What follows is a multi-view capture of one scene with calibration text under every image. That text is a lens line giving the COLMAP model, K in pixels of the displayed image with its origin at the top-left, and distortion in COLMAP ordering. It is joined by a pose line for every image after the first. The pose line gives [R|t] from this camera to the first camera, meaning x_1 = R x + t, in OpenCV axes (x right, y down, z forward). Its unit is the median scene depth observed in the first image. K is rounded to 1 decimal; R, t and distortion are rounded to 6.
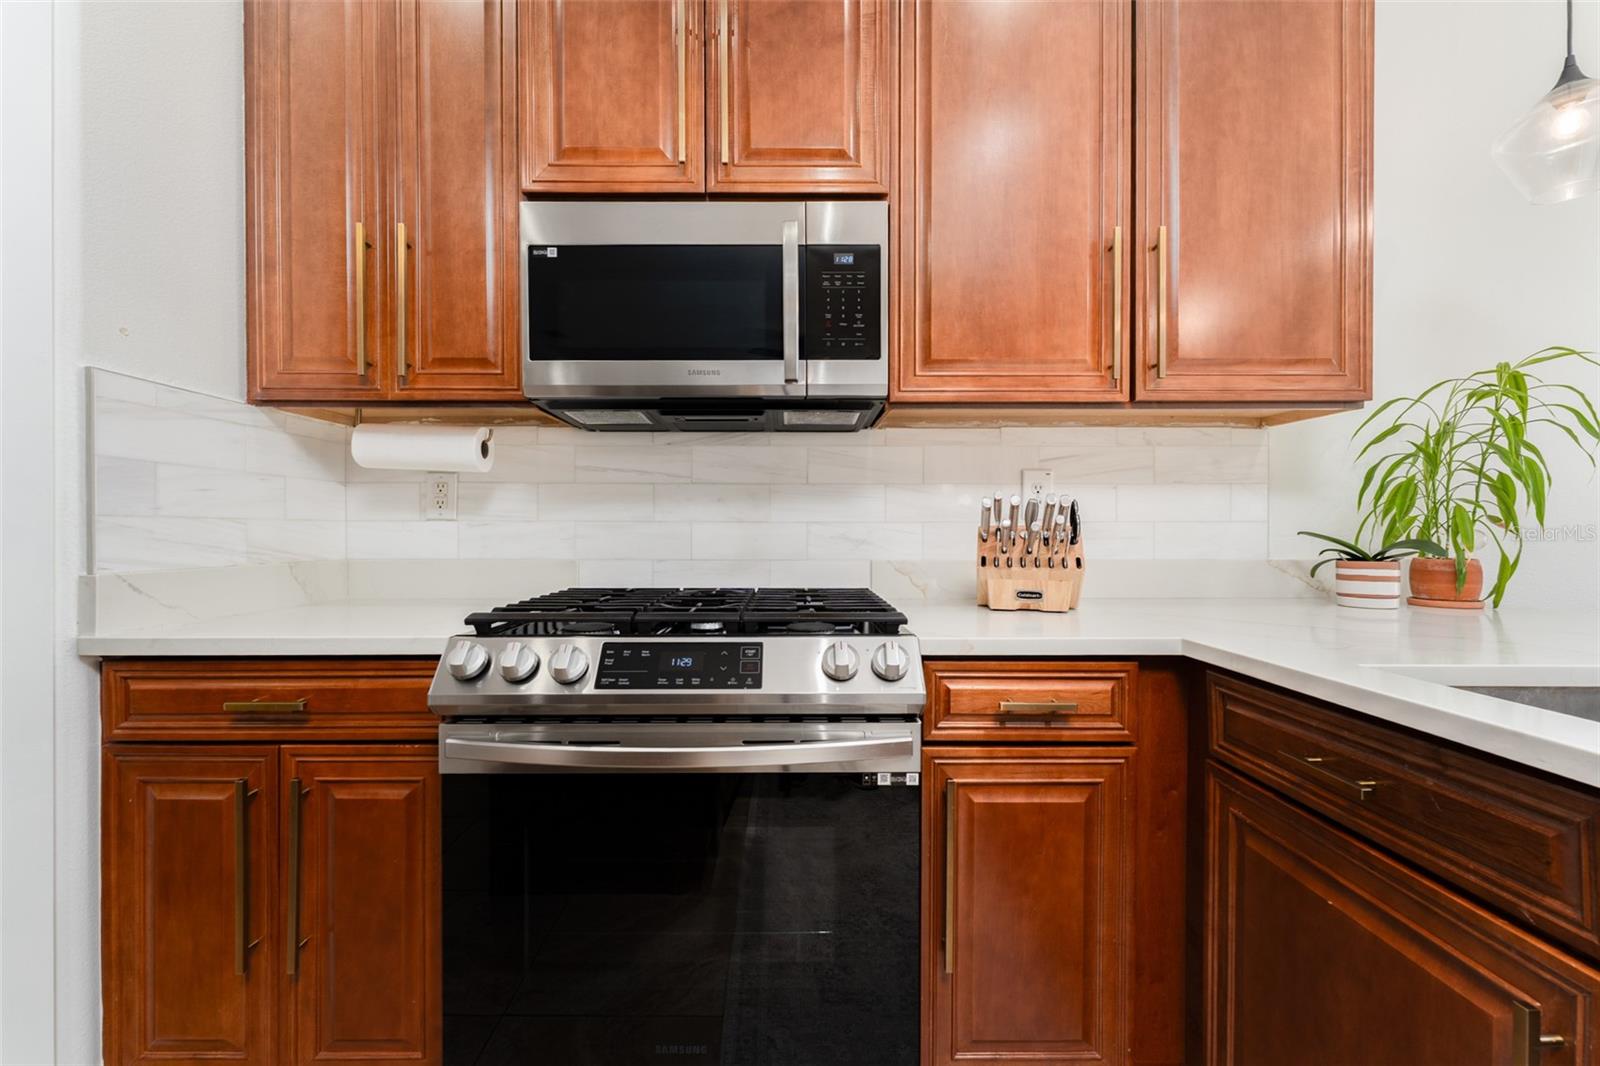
lens RADIAL K [[641.4, 0, 793.3], [0, 641.4, 534.2], [0, 0, 1]] dist [-0.002560, -0.000707]
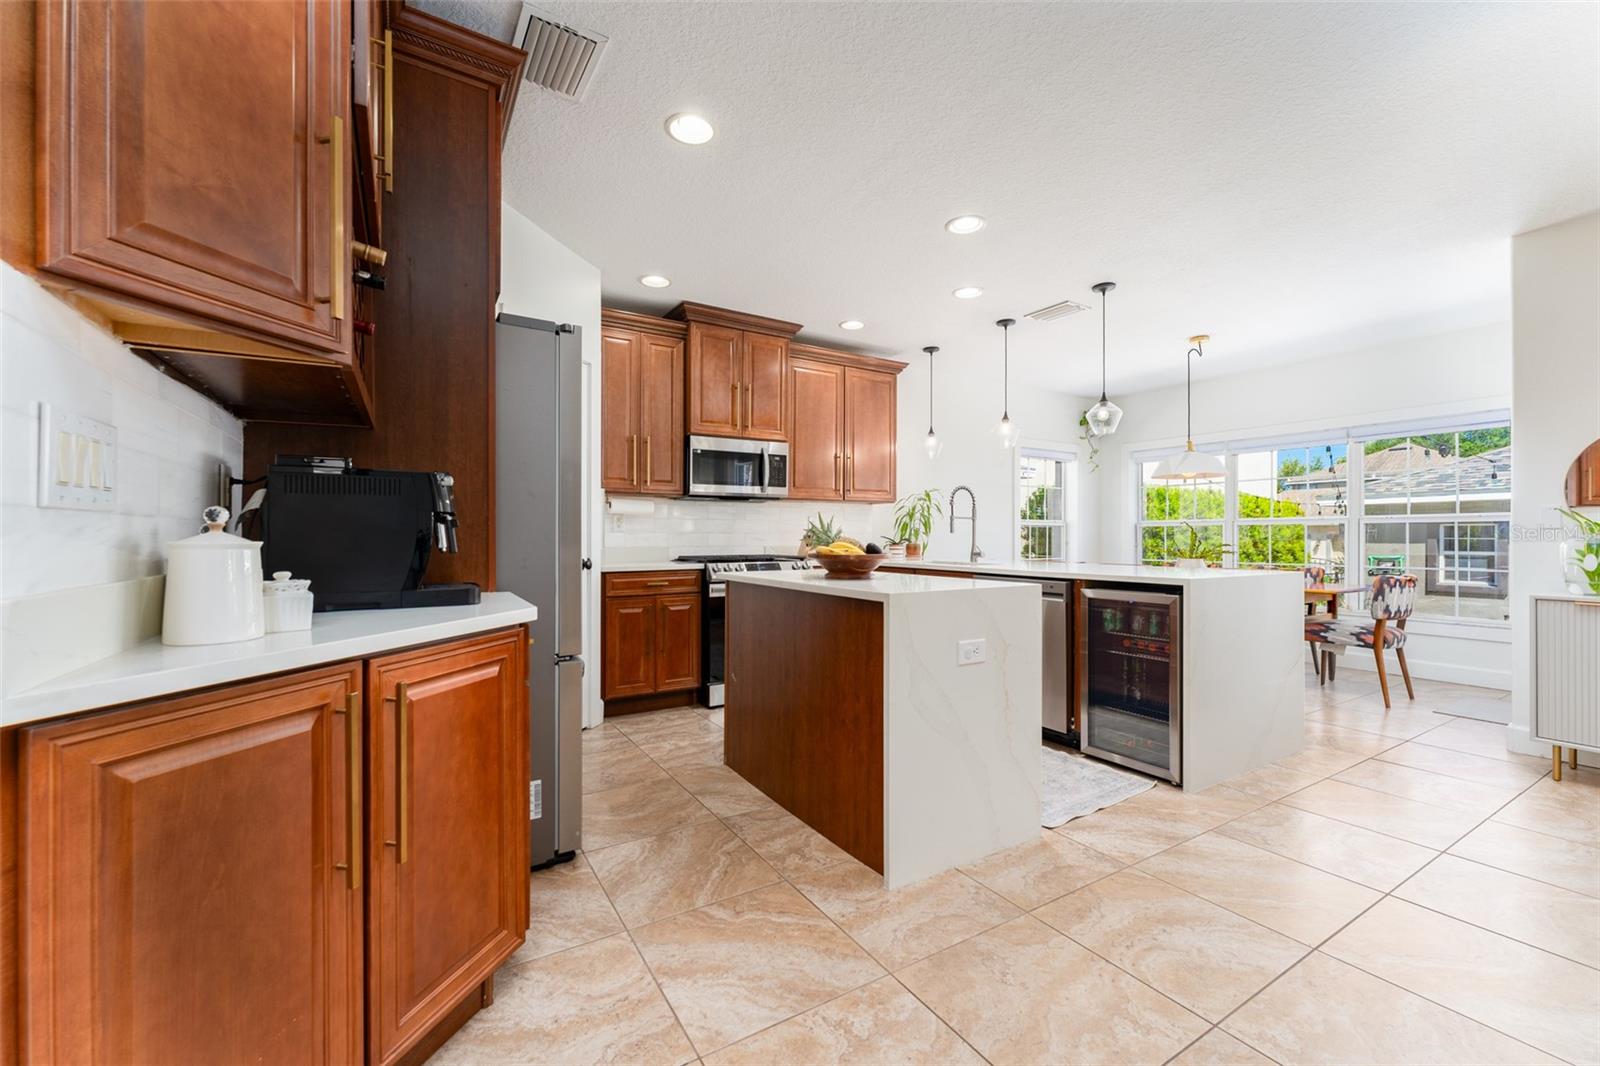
lens RADIAL K [[641.4, 0, 790.9], [0, 641.4, 535.0], [0, 0, 1]] dist [-0.002560, -0.000707]
pose [[0.861176, 0.001751, 0.508304, -1.524057], [0.008689, 0.999797, -0.018166, 0.050171], [-0.508233, 0.020061, 0.860986, -1.900947]]
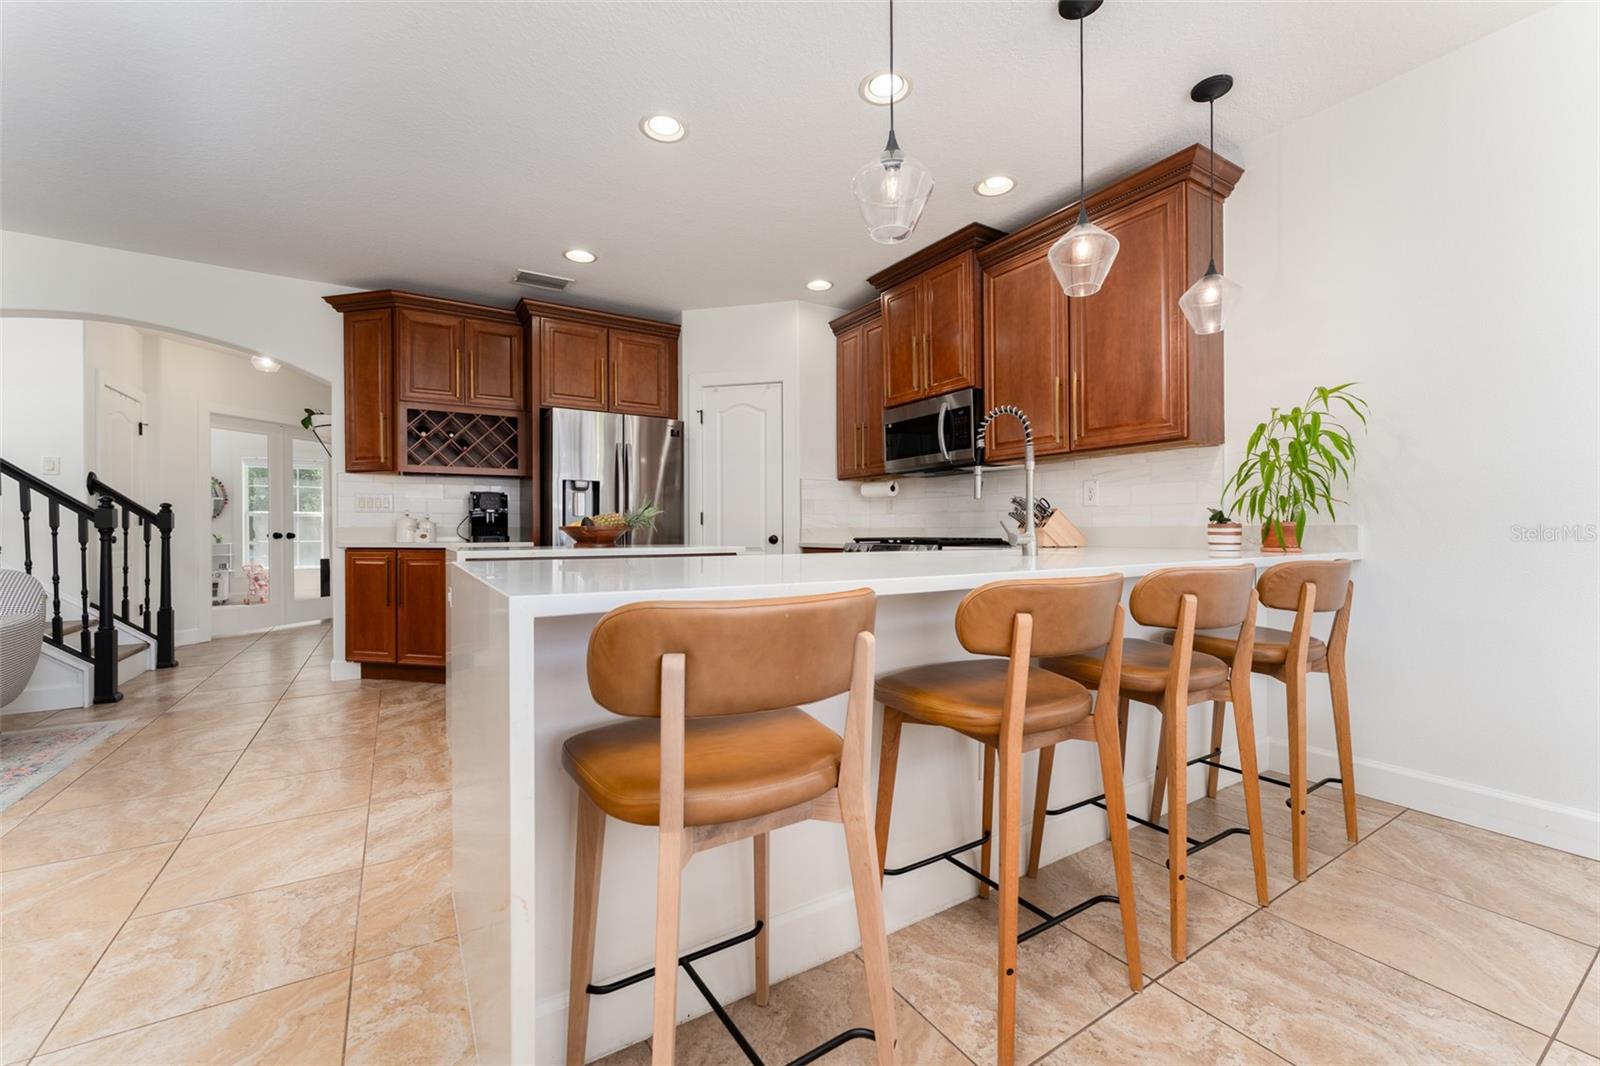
lens RADIAL K [[641.4, 0, 793.2], [0, 641.4, 537.2], [0, 0, 1]] dist [-0.002560, -0.000707]
pose [[0.519441, 0.005888, -0.854486, 1.883624], [-0.010355, 0.999946, 0.000595, 0.096130], [0.854444, 0.008539, 0.519474, -0.934860]]
